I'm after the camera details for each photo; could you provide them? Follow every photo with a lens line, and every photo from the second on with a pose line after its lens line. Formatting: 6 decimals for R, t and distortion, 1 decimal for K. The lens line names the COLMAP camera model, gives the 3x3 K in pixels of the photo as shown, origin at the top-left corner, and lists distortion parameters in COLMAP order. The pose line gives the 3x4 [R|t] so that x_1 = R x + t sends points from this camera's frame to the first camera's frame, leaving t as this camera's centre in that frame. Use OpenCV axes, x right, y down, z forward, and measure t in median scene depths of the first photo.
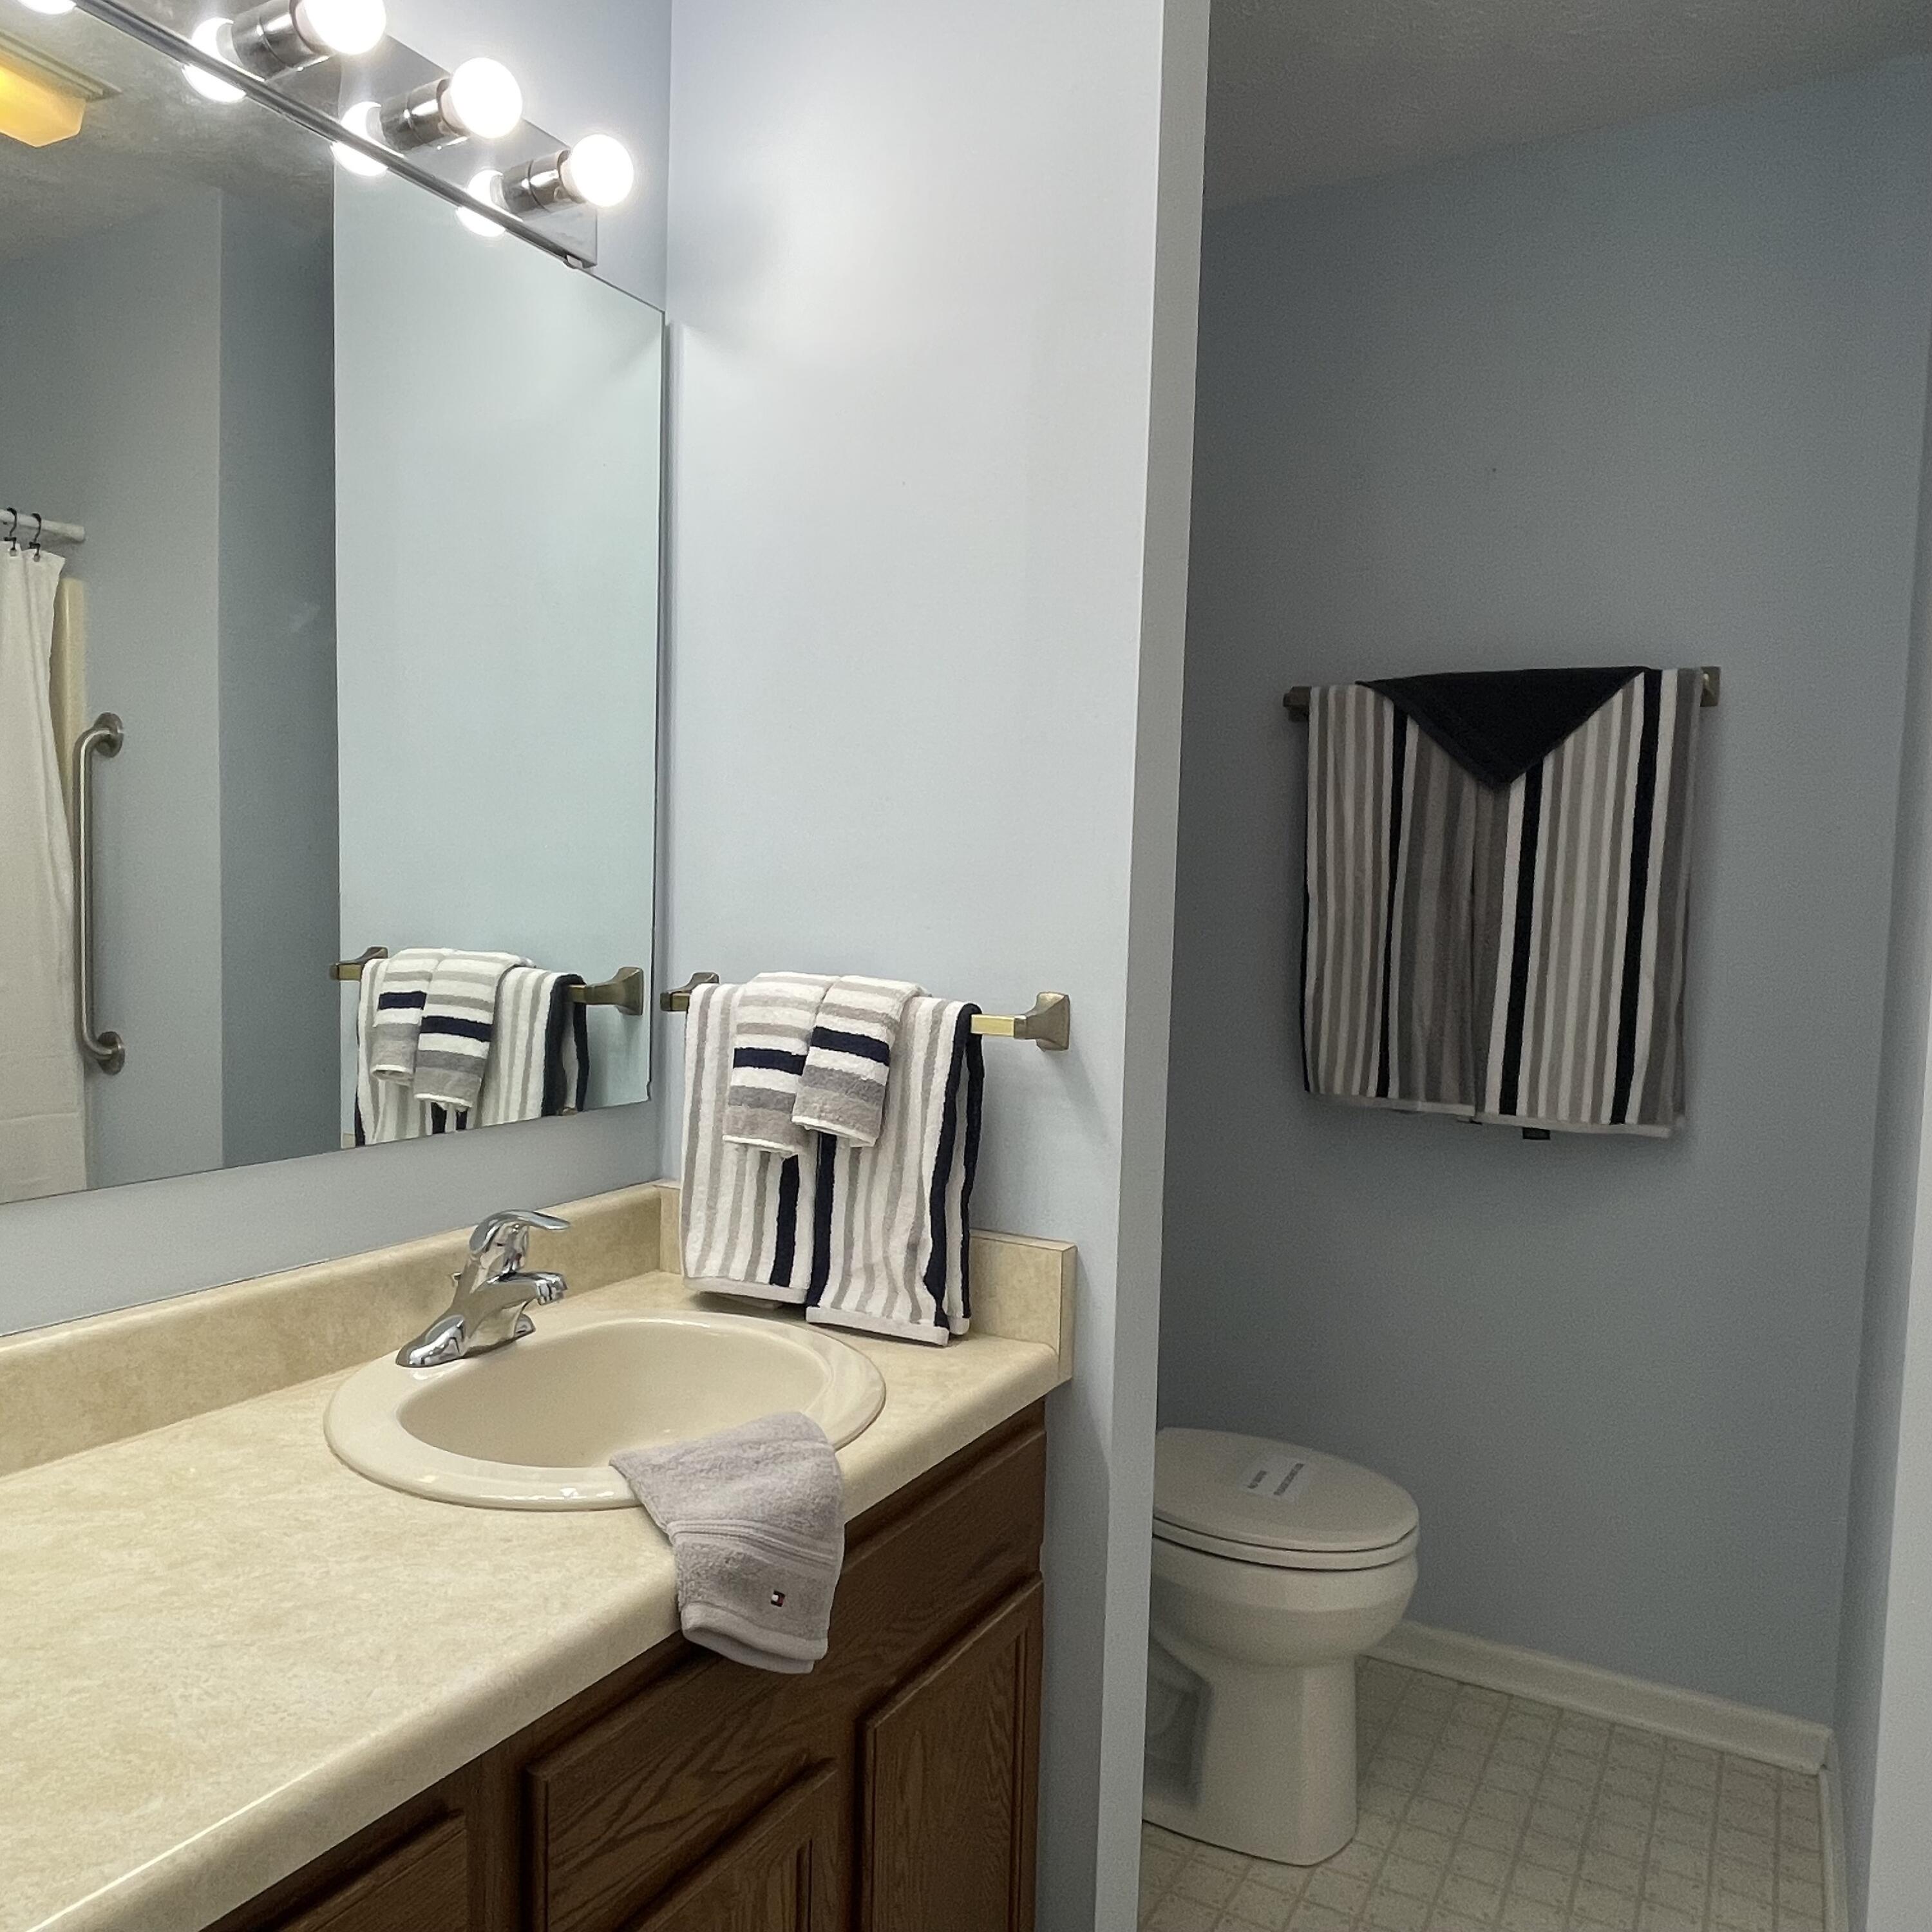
lens RADIAL K [[1482.7, 0, 951.0], [0, 1482.7, 981.9], [0, 0, 1]] dist [0.018491, -0.024216]
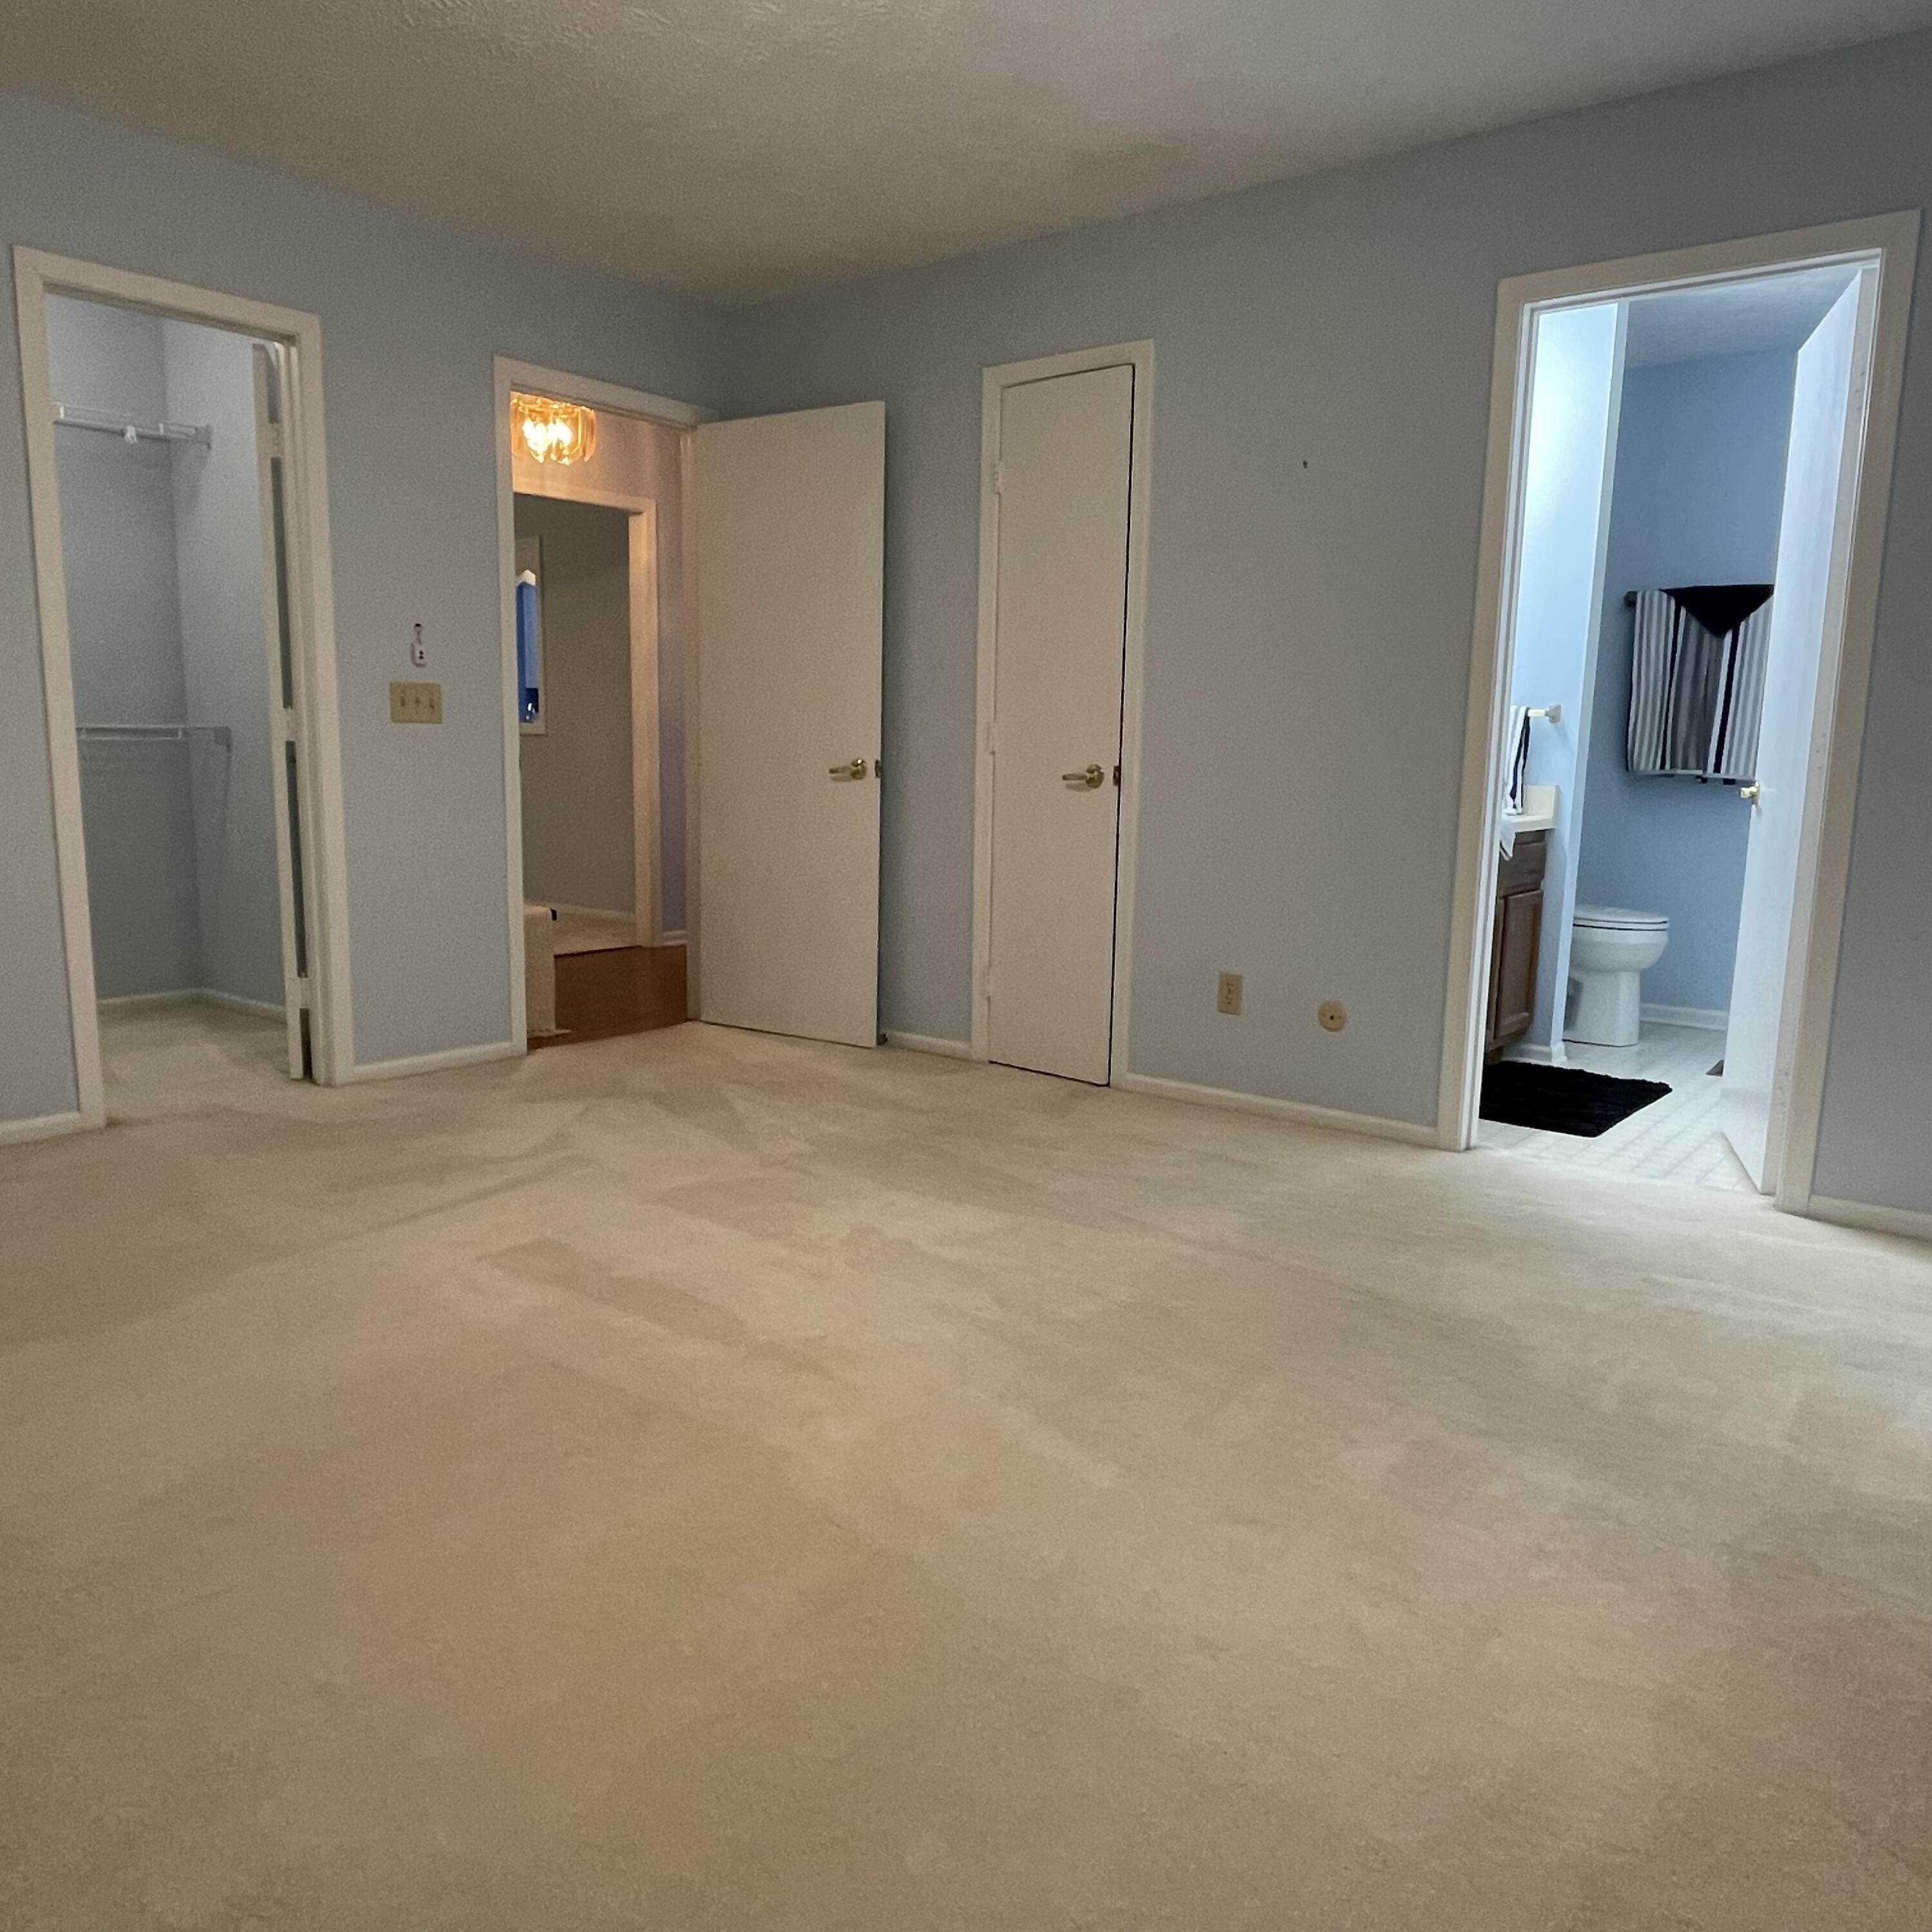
lens RADIAL K [[1482.7, 0, 958.8], [0, 1482.7, 977.4], [0, 0, 1]] dist [0.018491, -0.024216]
pose [[0.987886, 0.017814, -0.154156, -0.649355], [-0.003813, 0.995875, 0.090650, 0.287658], [0.155135, -0.088965, 0.983879, -2.239027]]
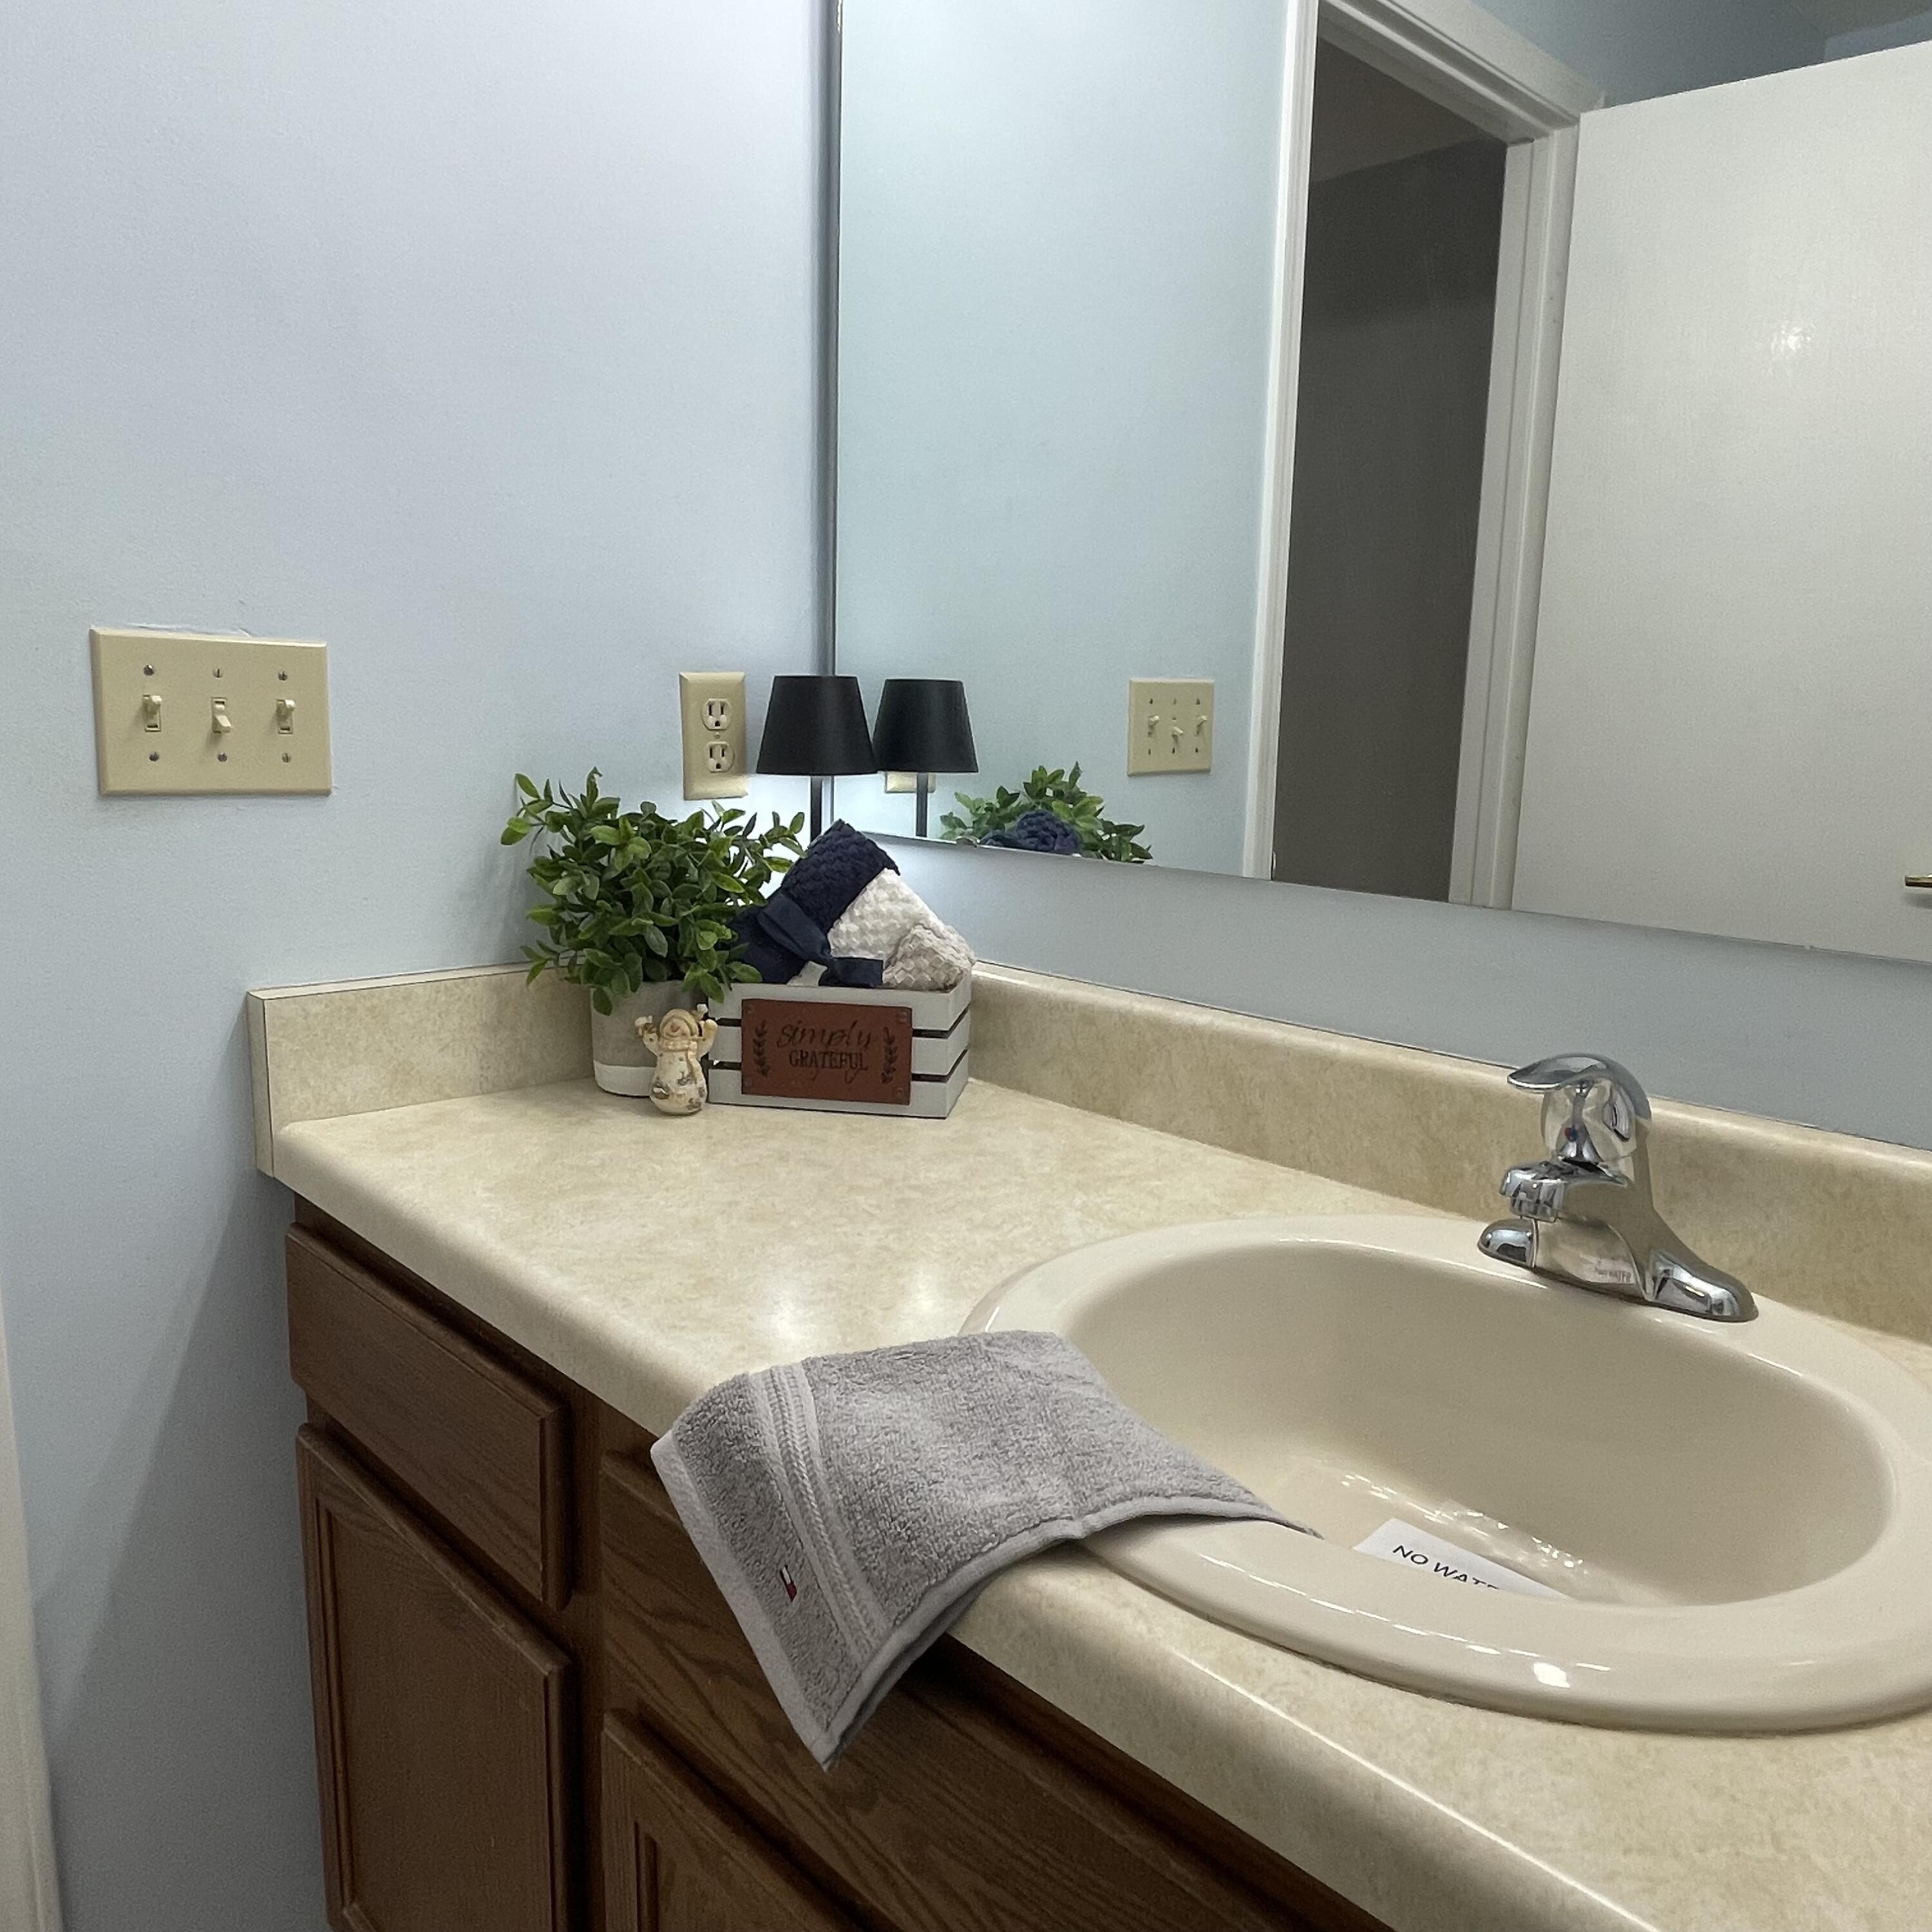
lens RADIAL K [[1482.7, 0, 970.0], [0, 1482.7, 966.2], [0, 0, 1]] dist [0.018491, -0.024216]
pose [[-0.293275, 0.115826, -0.948986, 0.255094], [-0.096851, 0.983928, 0.150021, 0.052156], [0.951110, 0.135908, -0.277343, 0.788810]]
